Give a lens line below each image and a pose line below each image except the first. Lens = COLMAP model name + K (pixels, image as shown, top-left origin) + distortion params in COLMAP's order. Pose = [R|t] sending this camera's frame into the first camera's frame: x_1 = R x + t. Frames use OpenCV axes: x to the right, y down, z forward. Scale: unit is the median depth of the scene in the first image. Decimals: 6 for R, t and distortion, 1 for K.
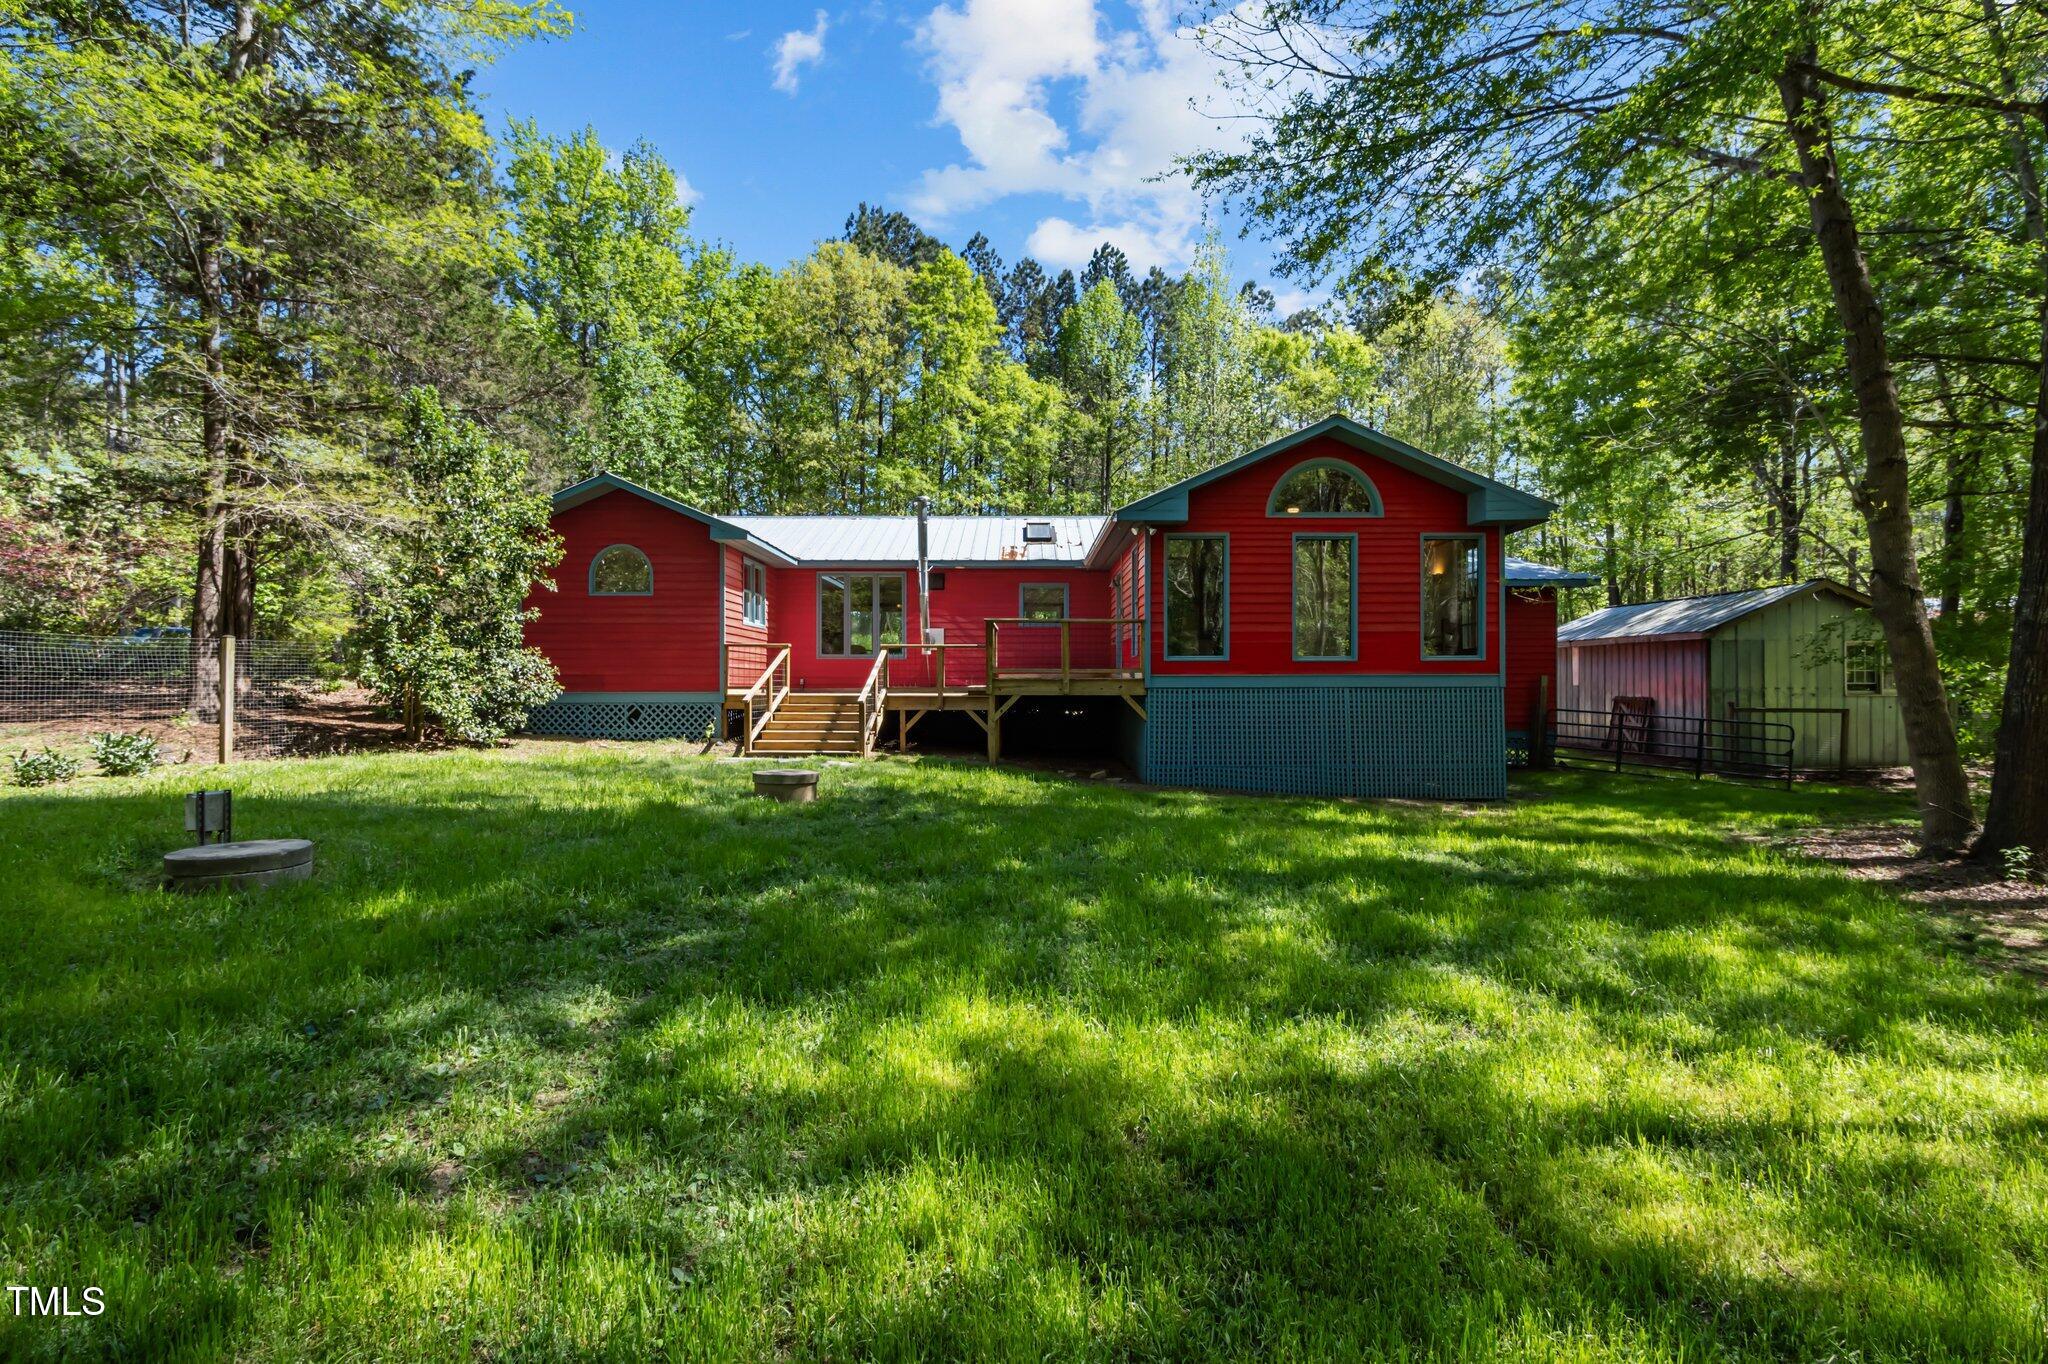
lens RADIAL K [[952.8, 0, 1024.0], [0, 952.8, 682.0], [0, 0, 1]] dist [-0.001341, -0.000042]
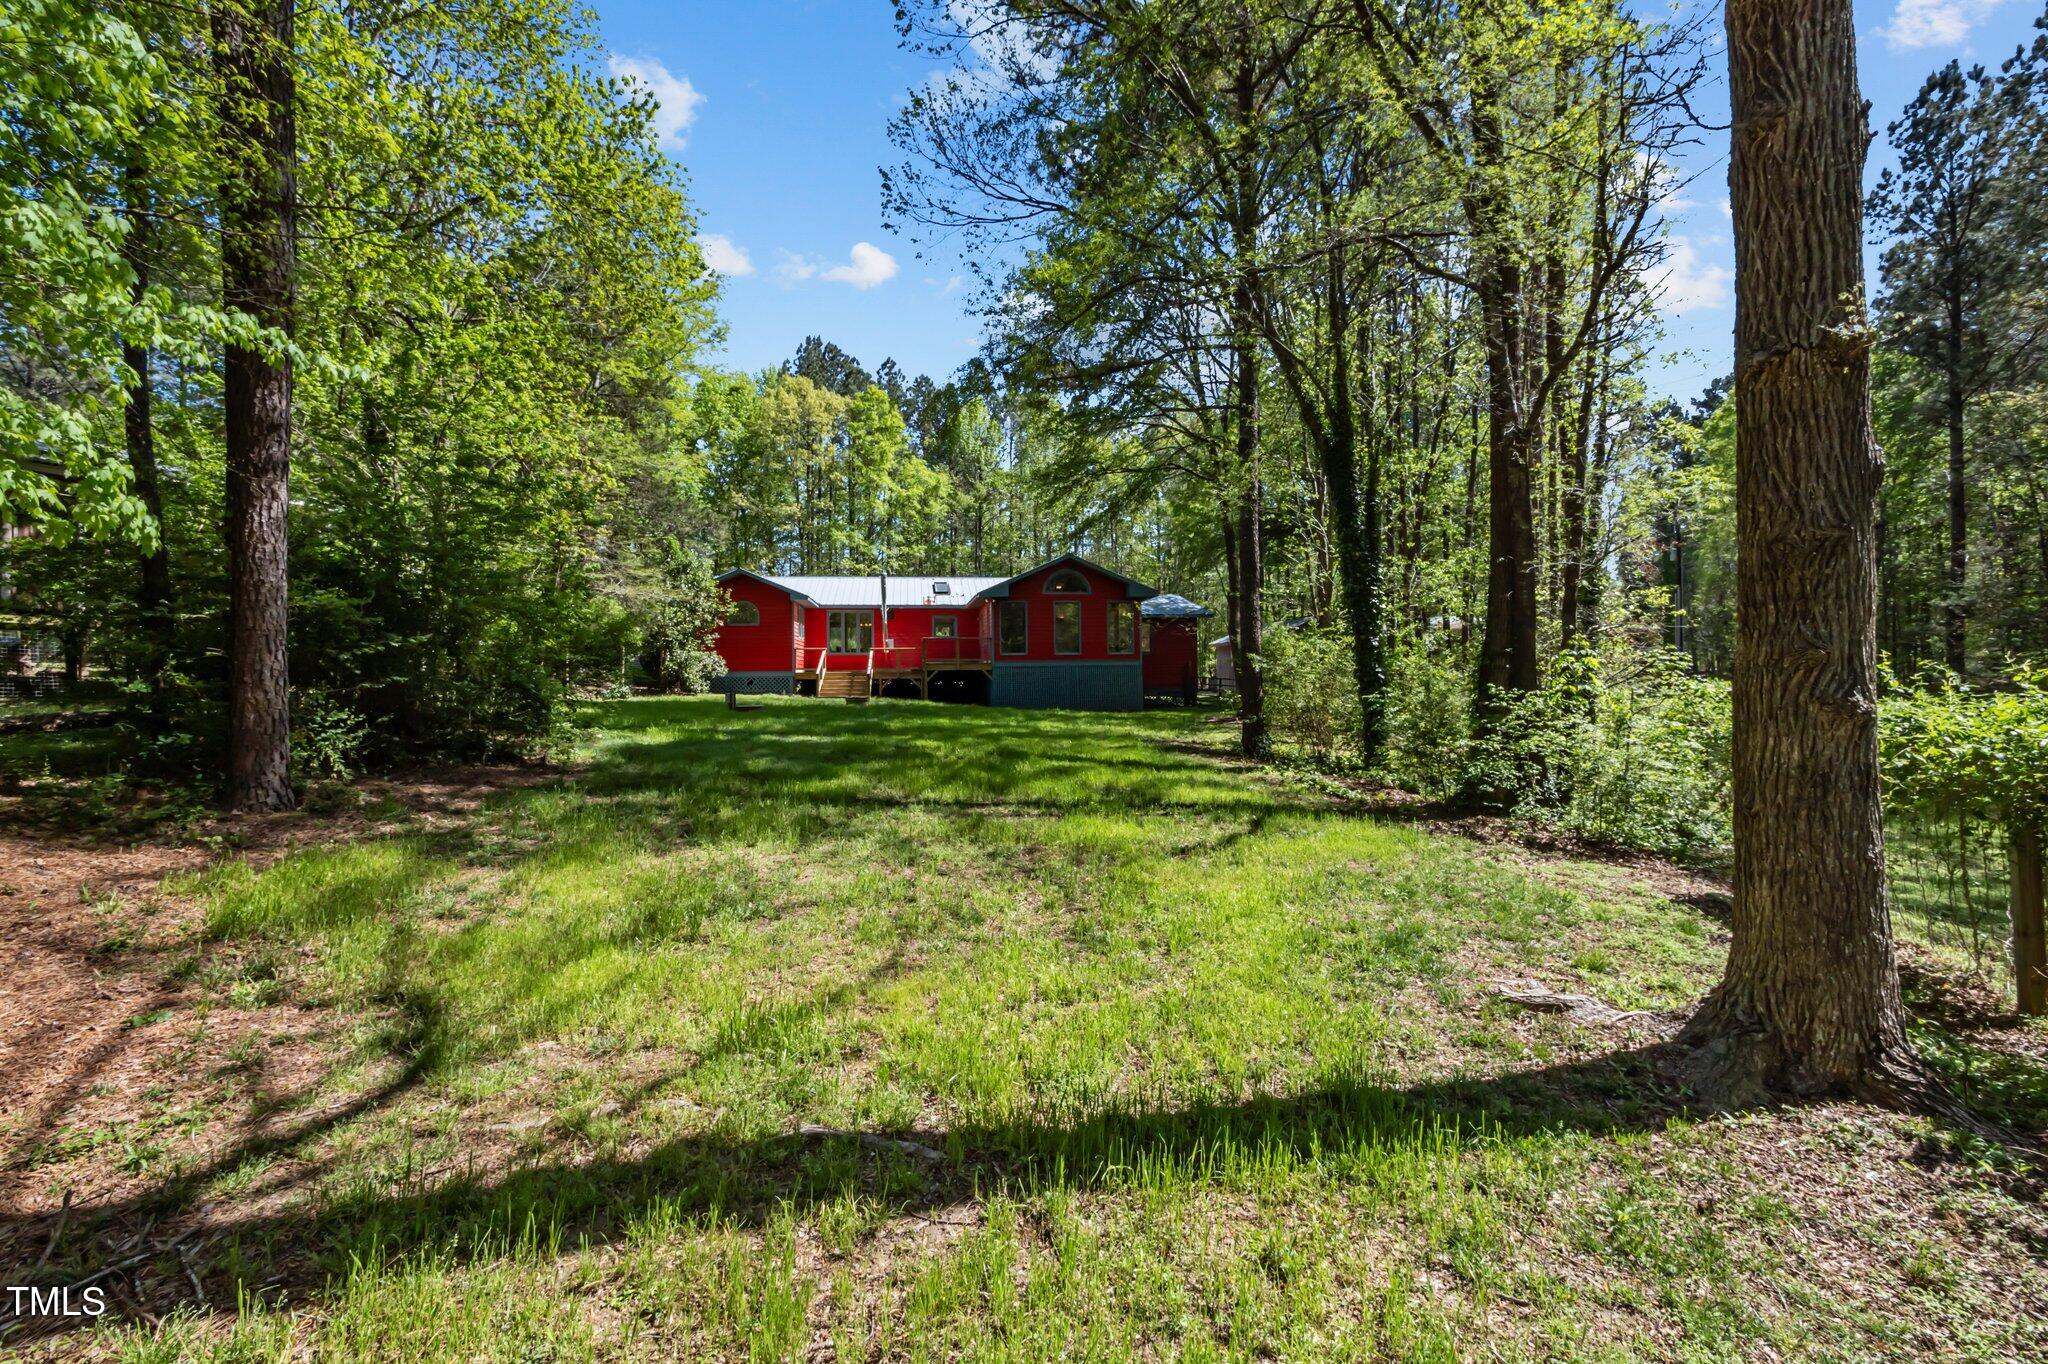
lens RADIAL K [[826.2, 0, 1024.0], [0, 826.2, 682.0], [0, 0, 1]] dist [-0.000353, 0.000126]
pose [[0.990850, -0.008859, 0.134678, -0.023950], [0.007378, 0.999907, 0.011488, 0.006893], [-0.134767, -0.010389, 0.990823, -0.358021]]
